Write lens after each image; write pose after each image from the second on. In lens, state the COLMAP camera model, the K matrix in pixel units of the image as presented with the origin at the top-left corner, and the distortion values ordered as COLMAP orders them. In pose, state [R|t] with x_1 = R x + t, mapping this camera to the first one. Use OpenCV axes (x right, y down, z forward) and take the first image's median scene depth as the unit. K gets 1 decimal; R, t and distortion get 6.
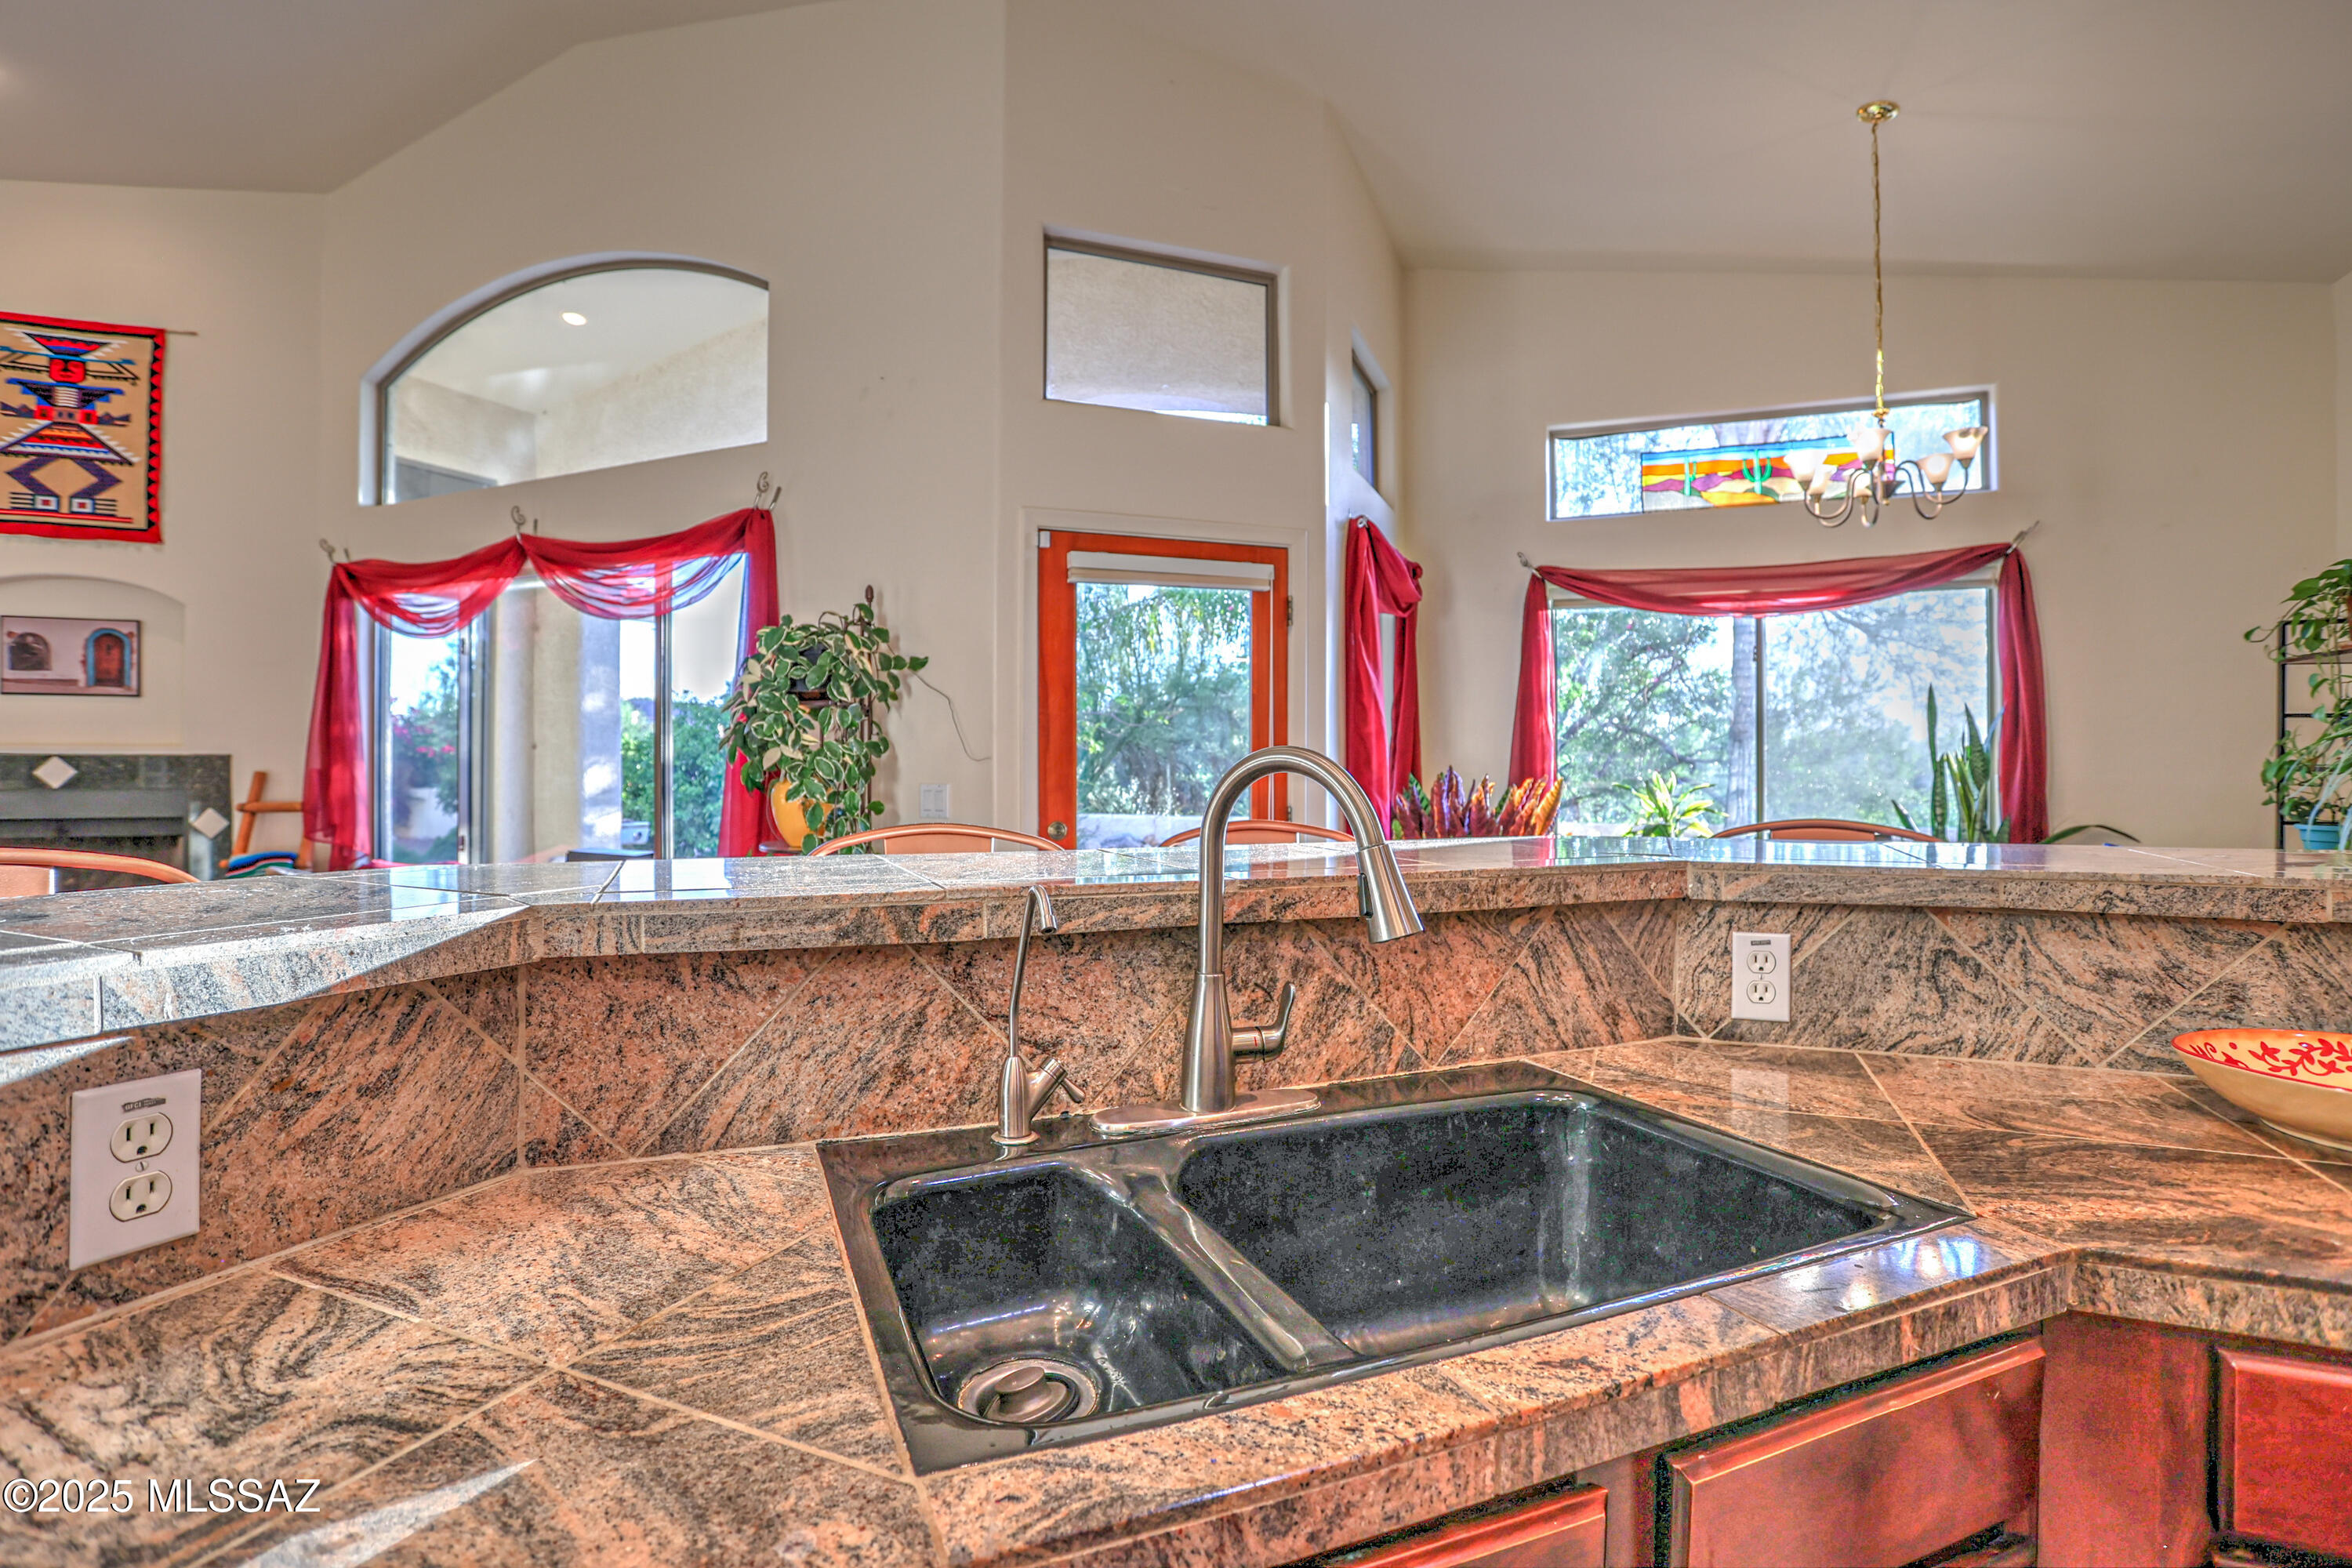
lens RADIAL K [[1142.7, 0, 1169.3], [0, 1142.7, 769.0], [0, 0, 1]] dist [-0.080317, 0.031326]
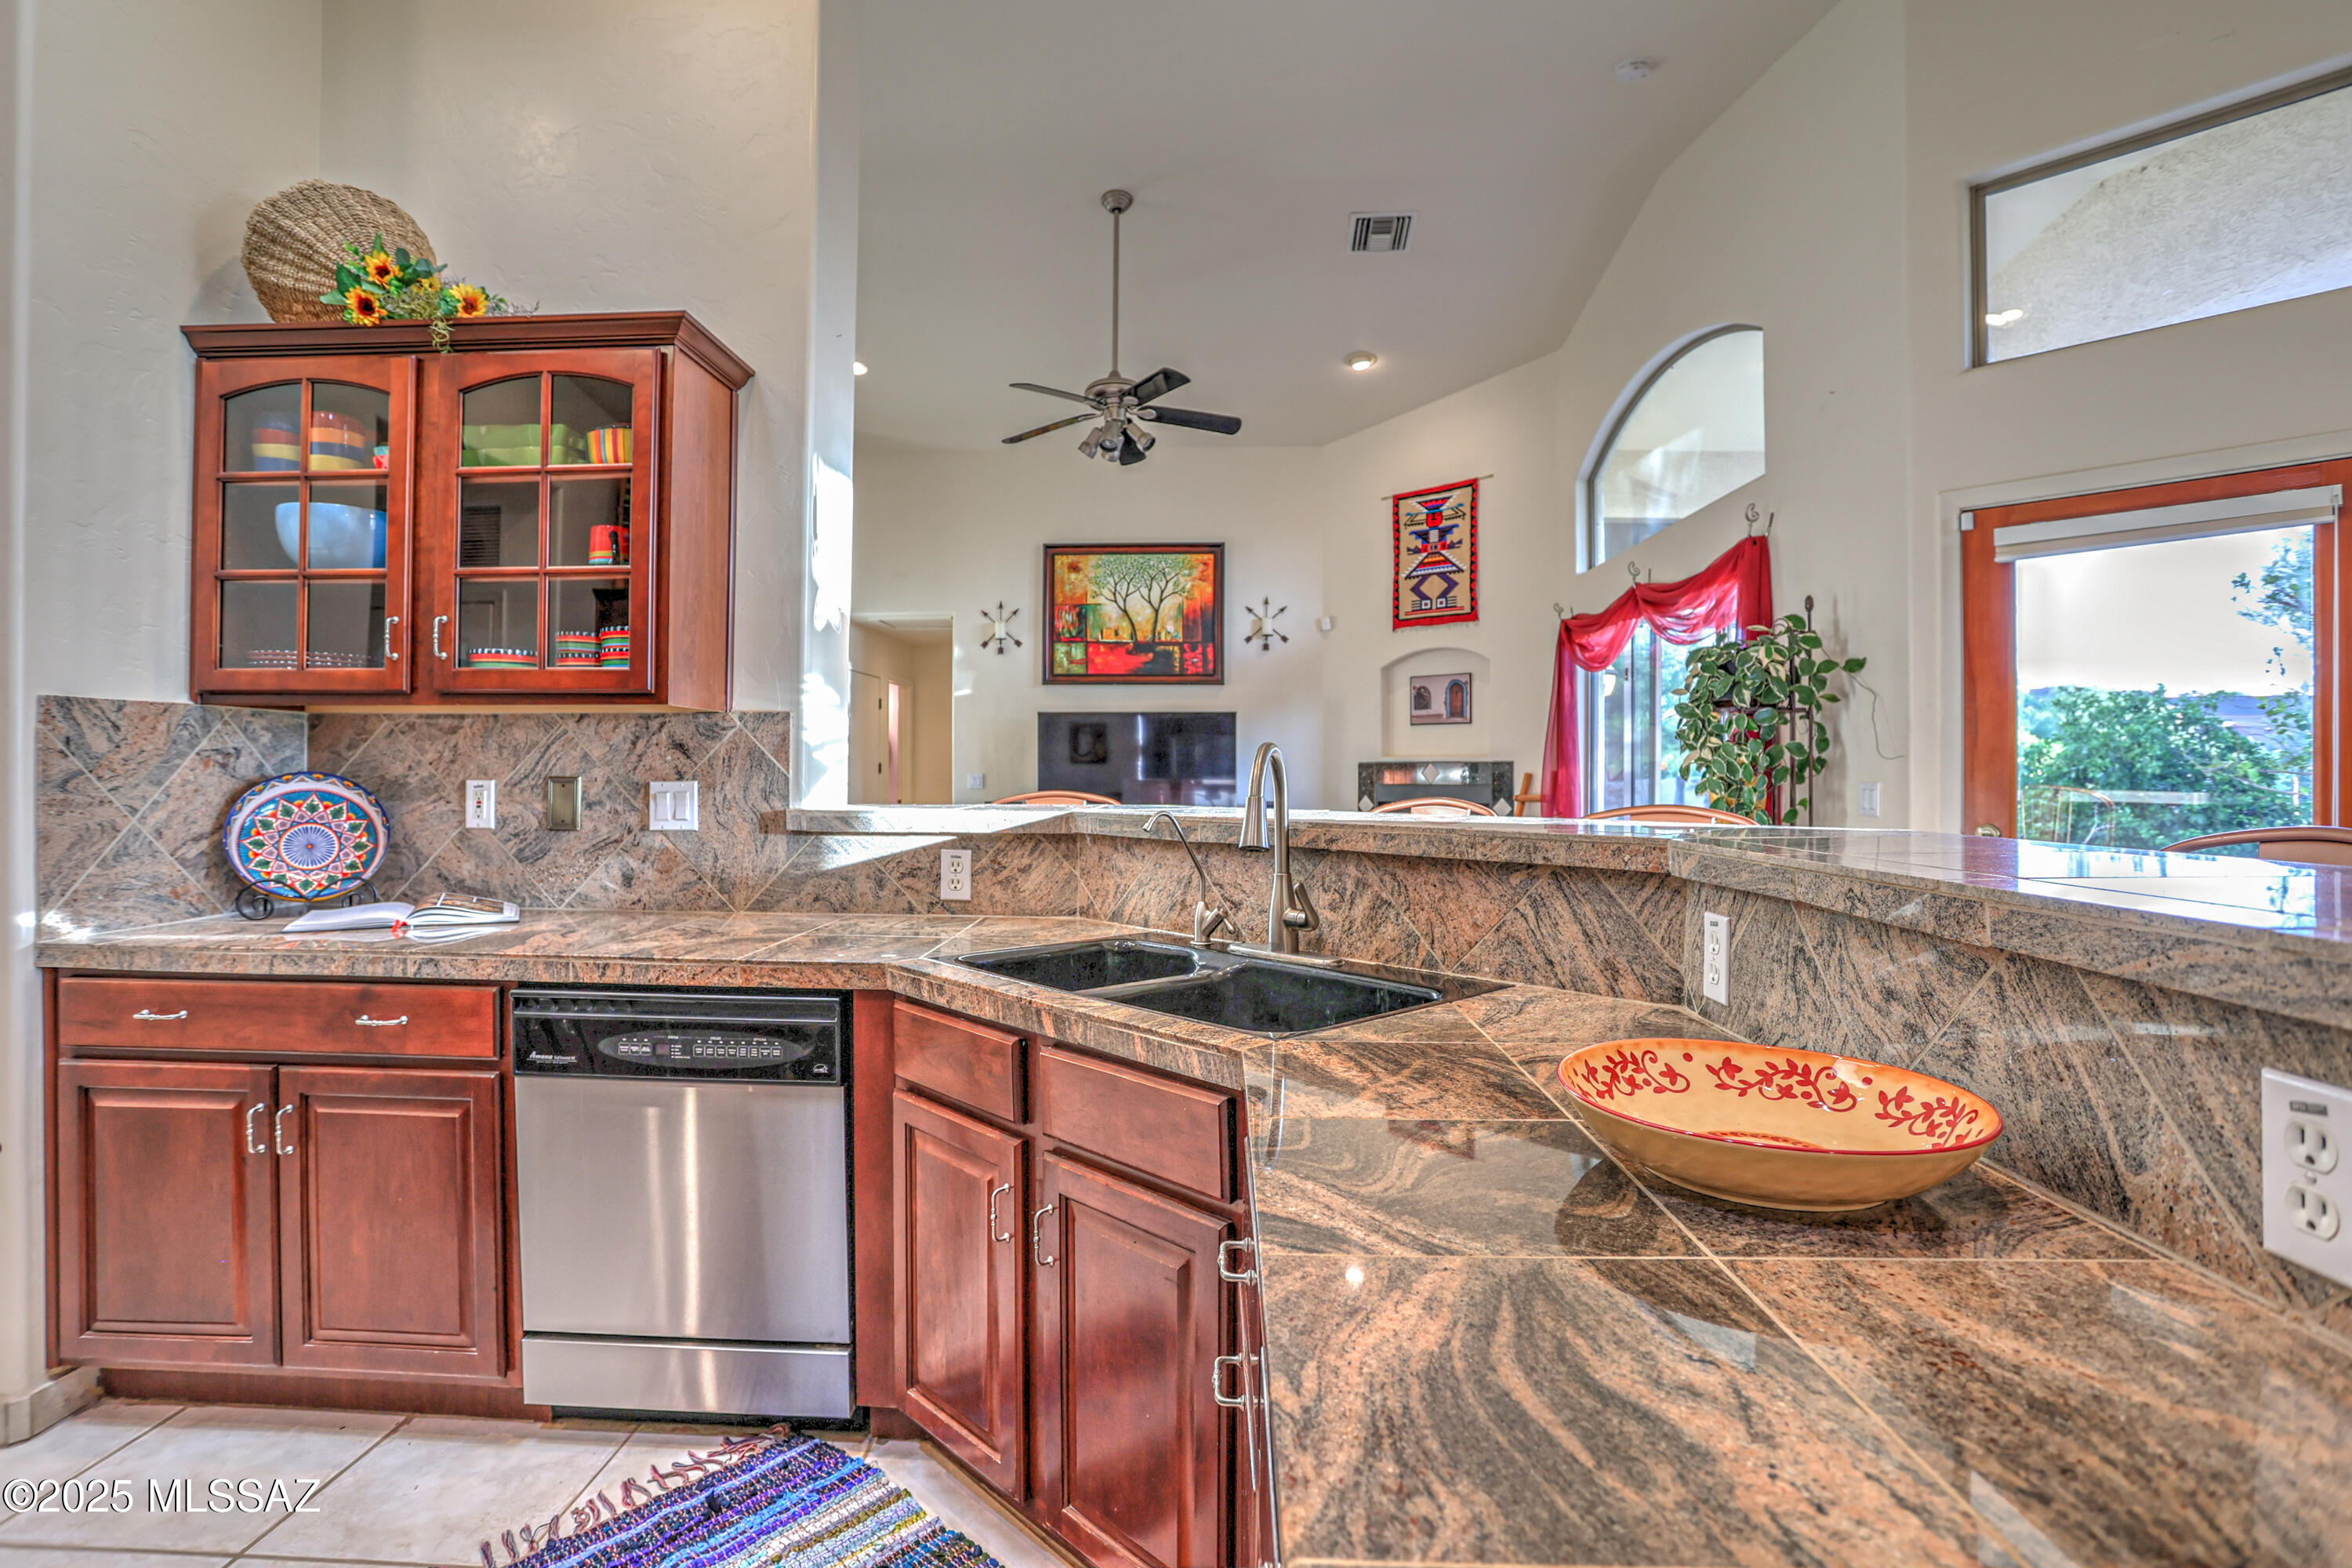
lens RADIAL K [[1142.7, 0, 1169.3], [0, 1142.7, 769.0], [0, 0, 1]] dist [-0.080317, 0.031326]
pose [[0.353622, -0.002556, -0.935385, 1.291110], [-0.005377, 0.999974, -0.004765, 0.023224], [0.935373, 0.006715, 0.353599, 0.179785]]
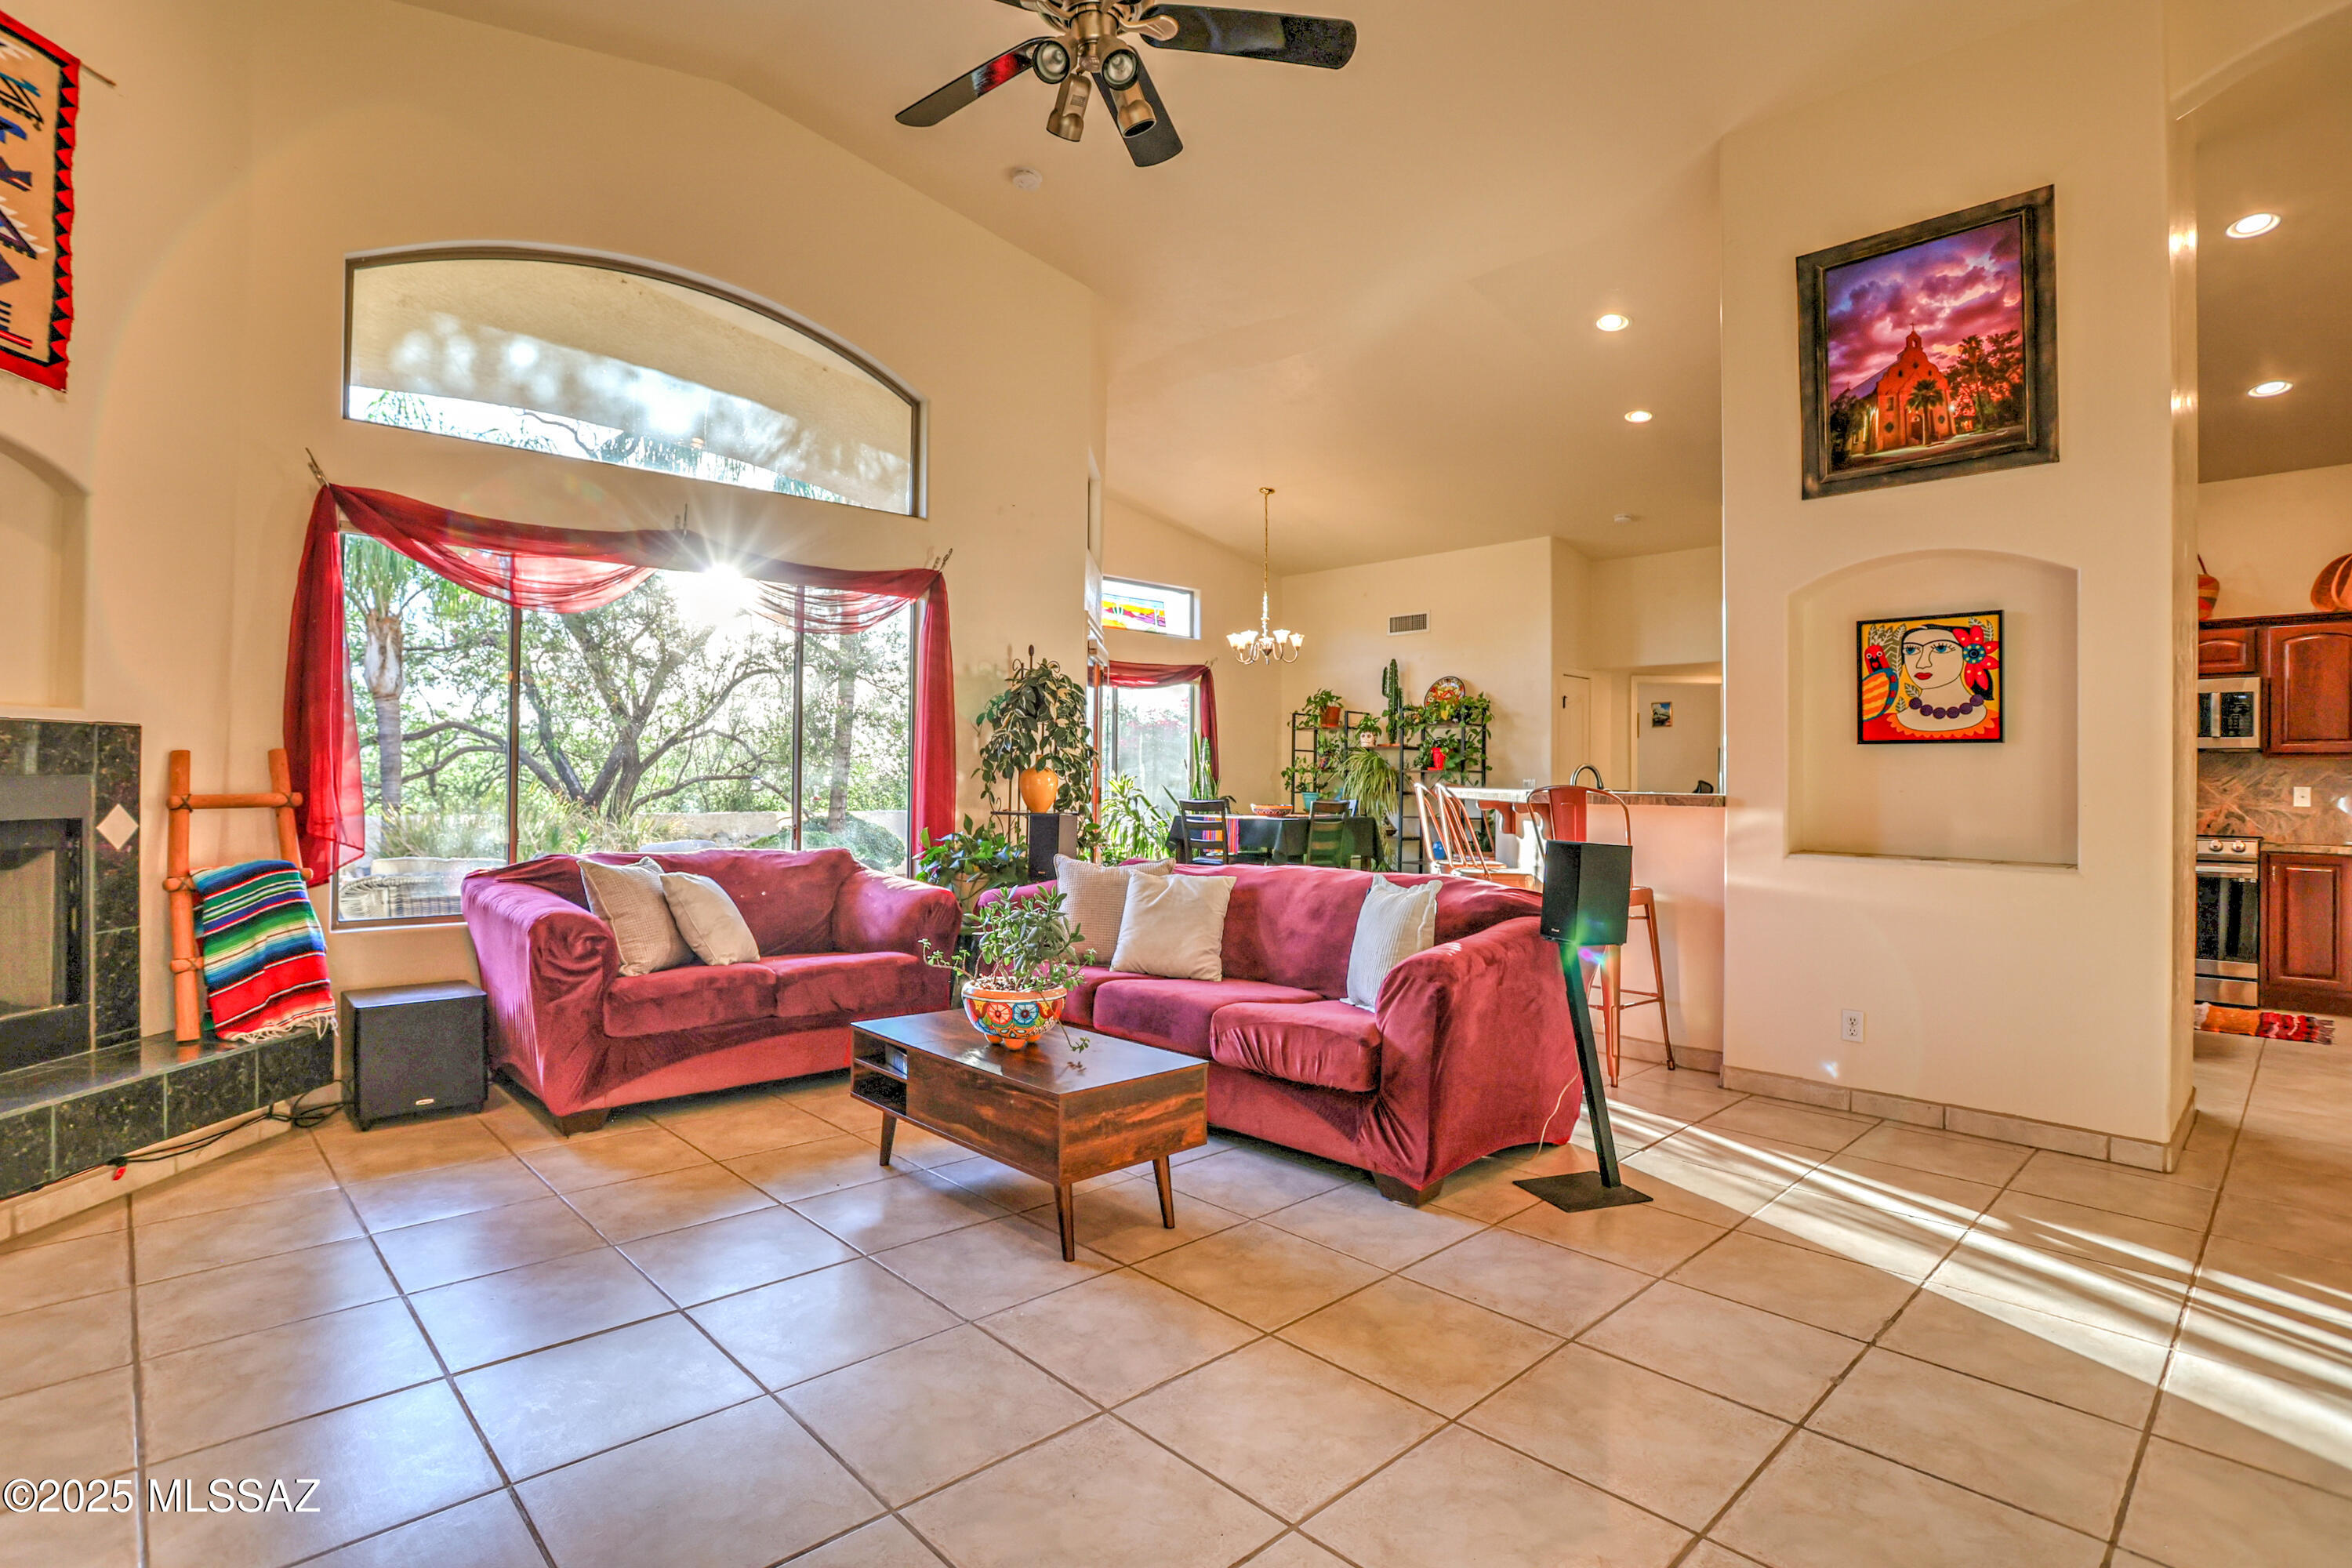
lens RADIAL K [[1142.7, 0, 1169.3], [0, 1142.7, 769.0], [0, 0, 1]] dist [-0.080317, 0.031326]
pose [[0.408262, 0.010693, 0.912802, -4.183044], [-0.012694, 0.999901, -0.006036, 0.040015], [-0.912777, -0.009122, 0.408357, 0.476889]]
